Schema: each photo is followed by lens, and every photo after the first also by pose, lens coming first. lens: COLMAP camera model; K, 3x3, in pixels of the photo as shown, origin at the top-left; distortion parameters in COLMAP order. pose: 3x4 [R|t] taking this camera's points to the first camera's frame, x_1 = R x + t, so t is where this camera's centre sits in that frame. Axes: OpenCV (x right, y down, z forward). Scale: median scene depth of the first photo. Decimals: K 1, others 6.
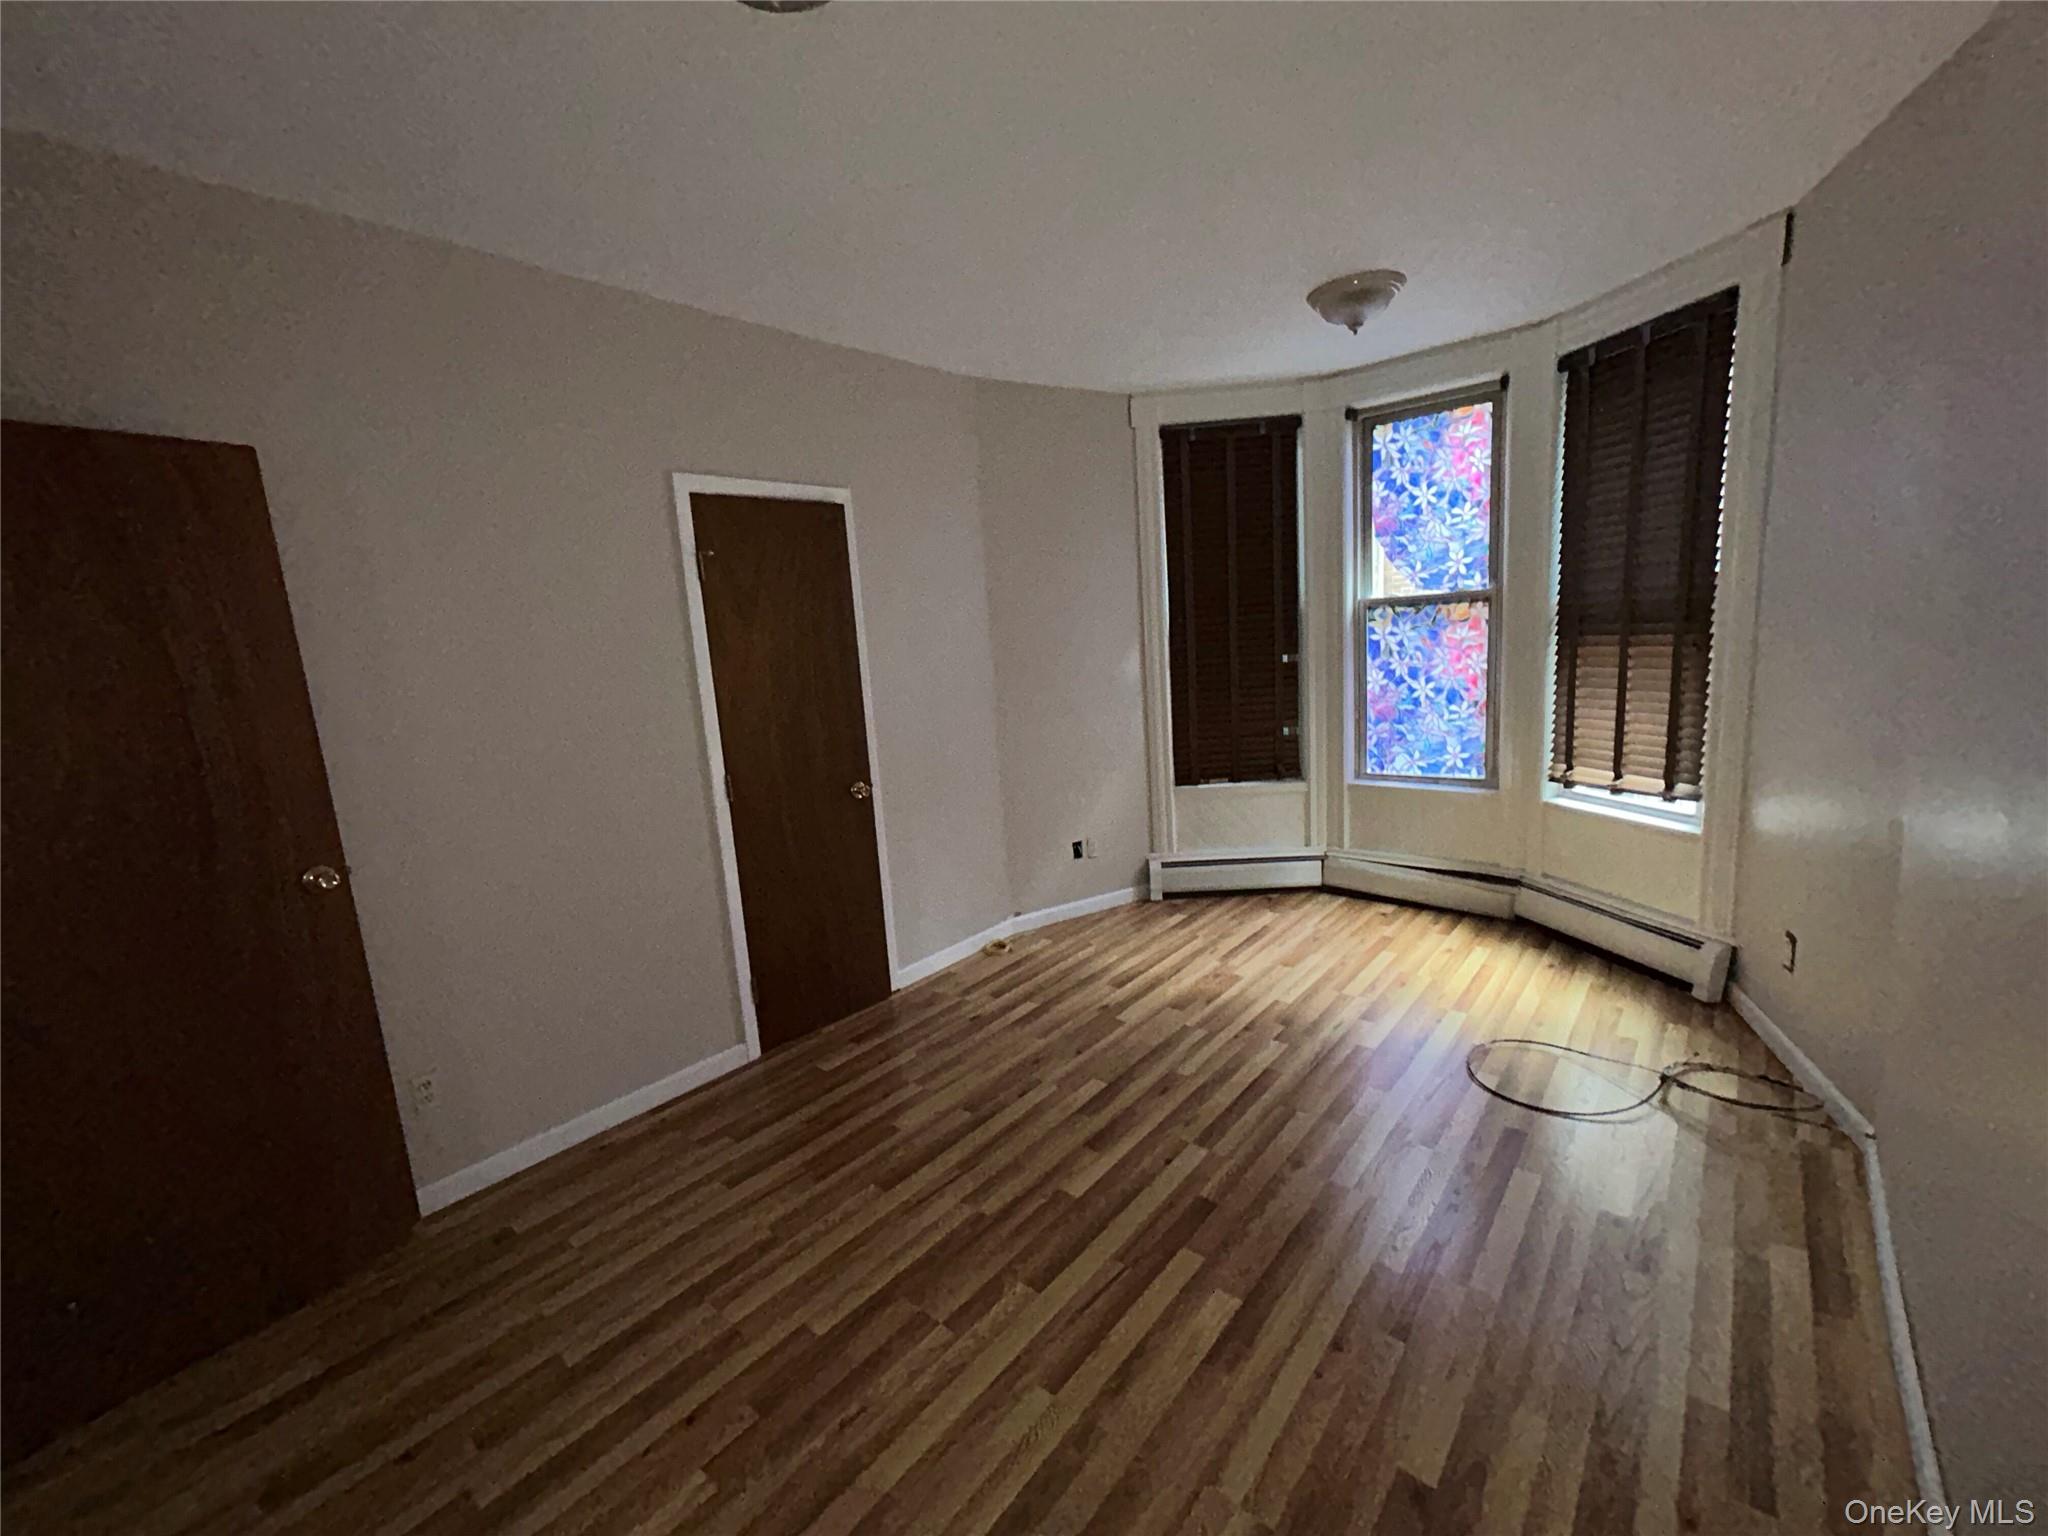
lens RADIAL K [[830.1, 0, 1024.8], [0, 830.1, 770.7], [0, 0, 1]] dist [0.007162, 0.000457]
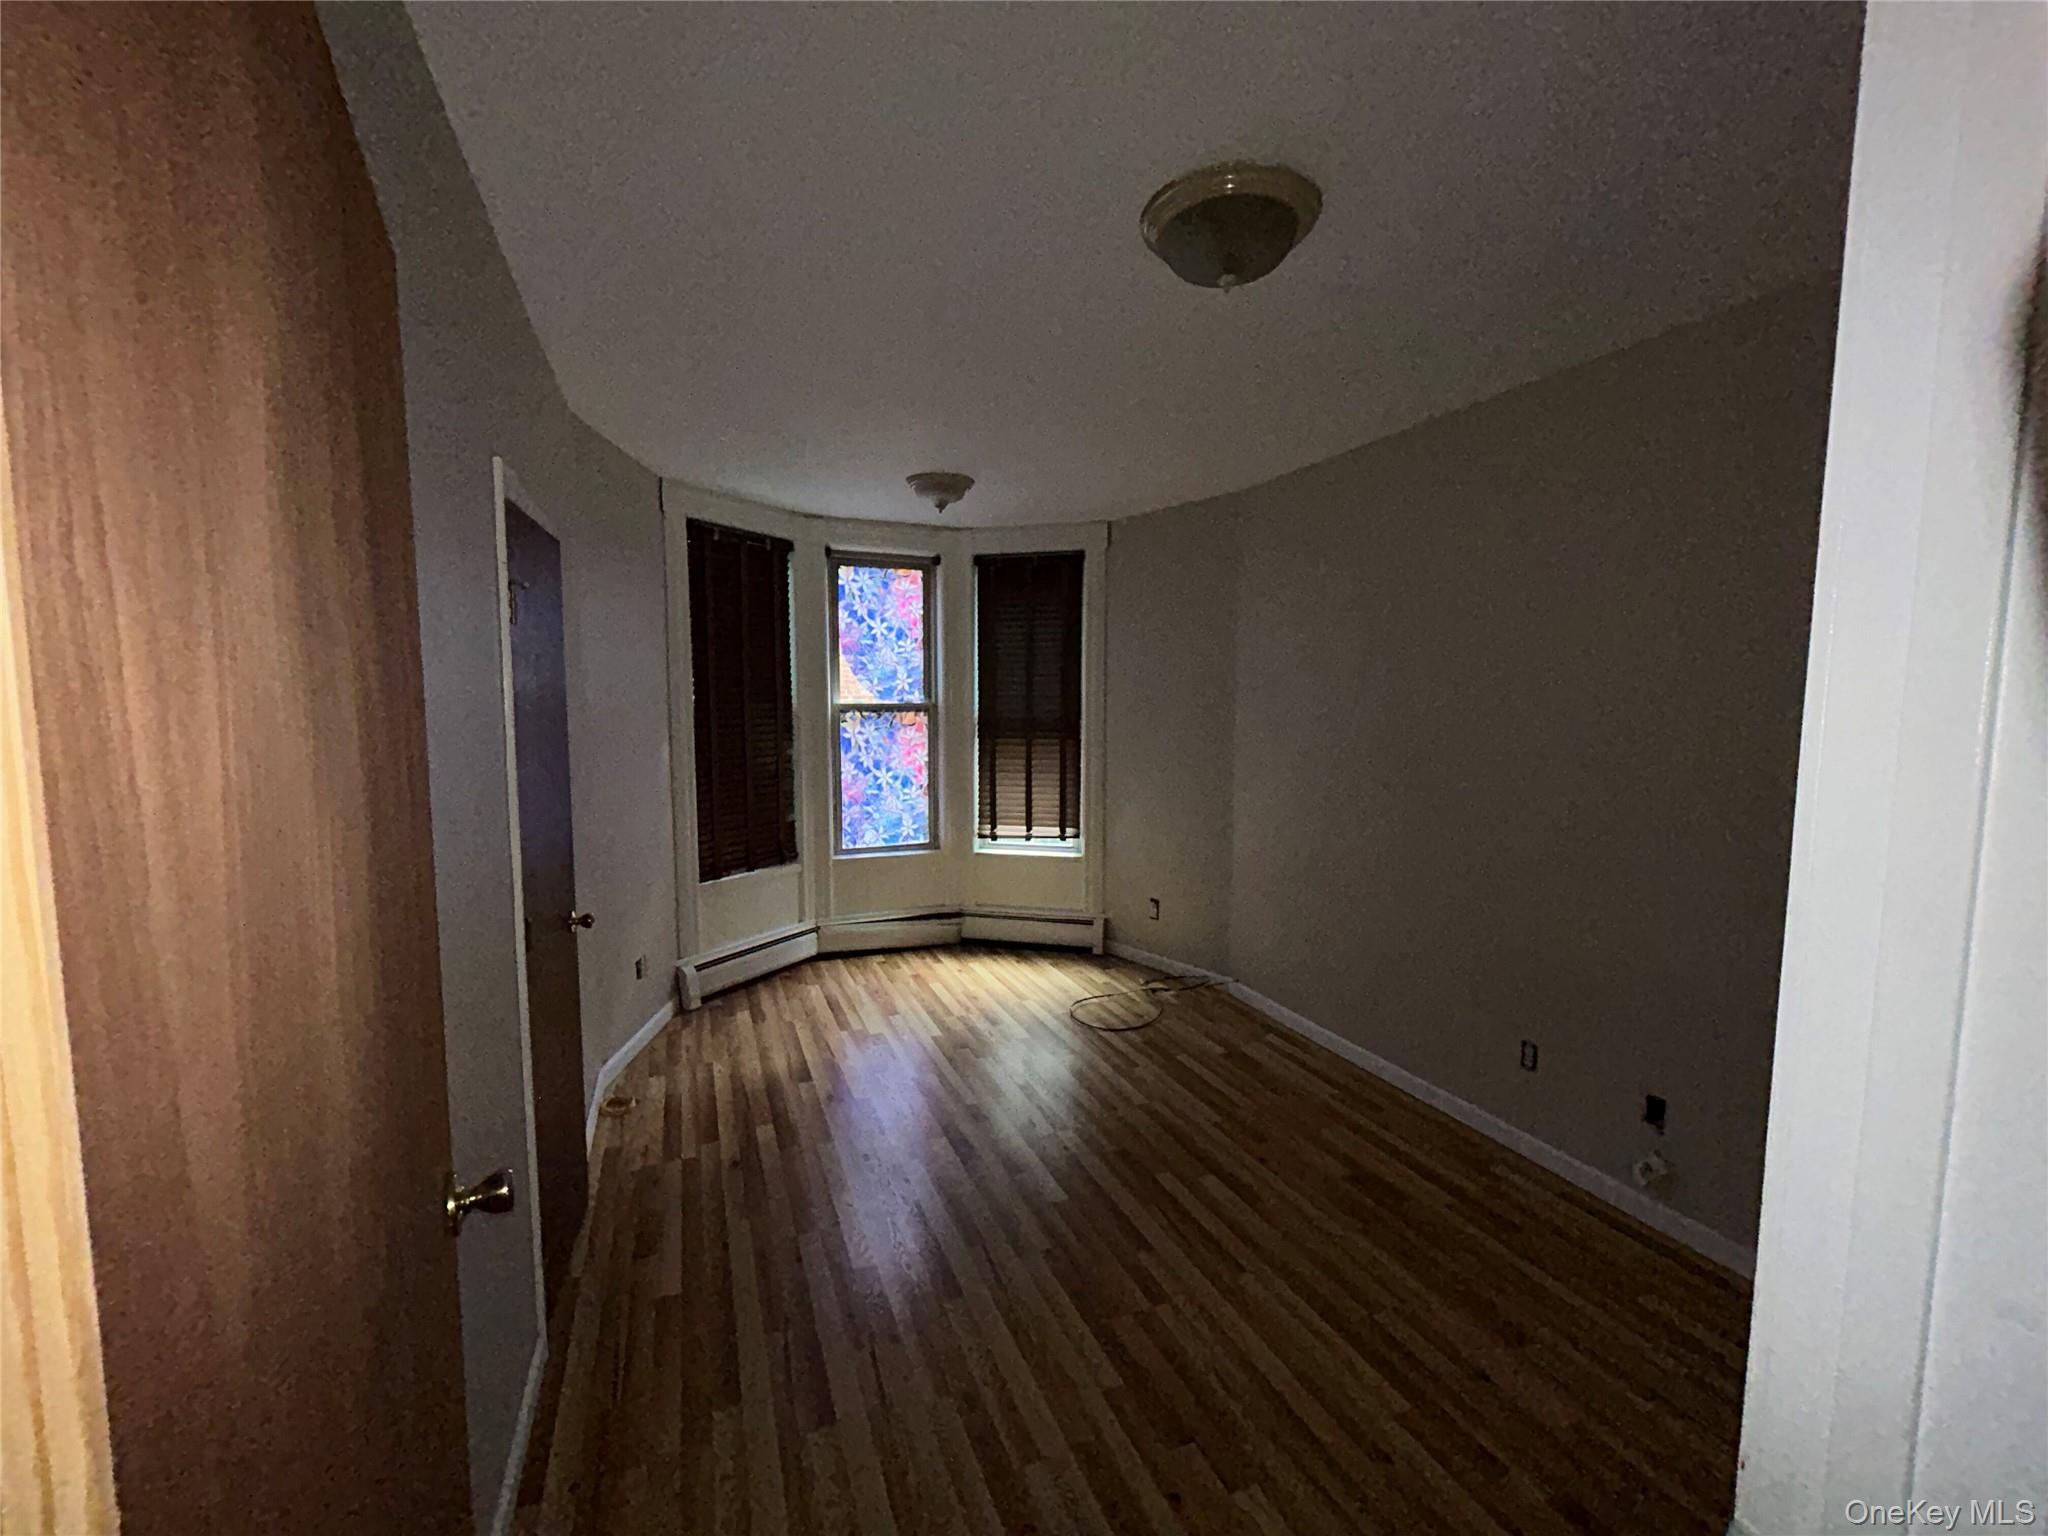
lens RADIAL K [[830.1, 0, 1024.8], [0, 830.1, 770.1], [0, 0, 1]] dist [0.007162, 0.000457]
pose [[0.450492, -0.009061, 0.892734, -0.574568], [0.115537, 0.992132, -0.048232, -0.023881], [-0.885273, 0.124871, 0.447995, 0.253823]]
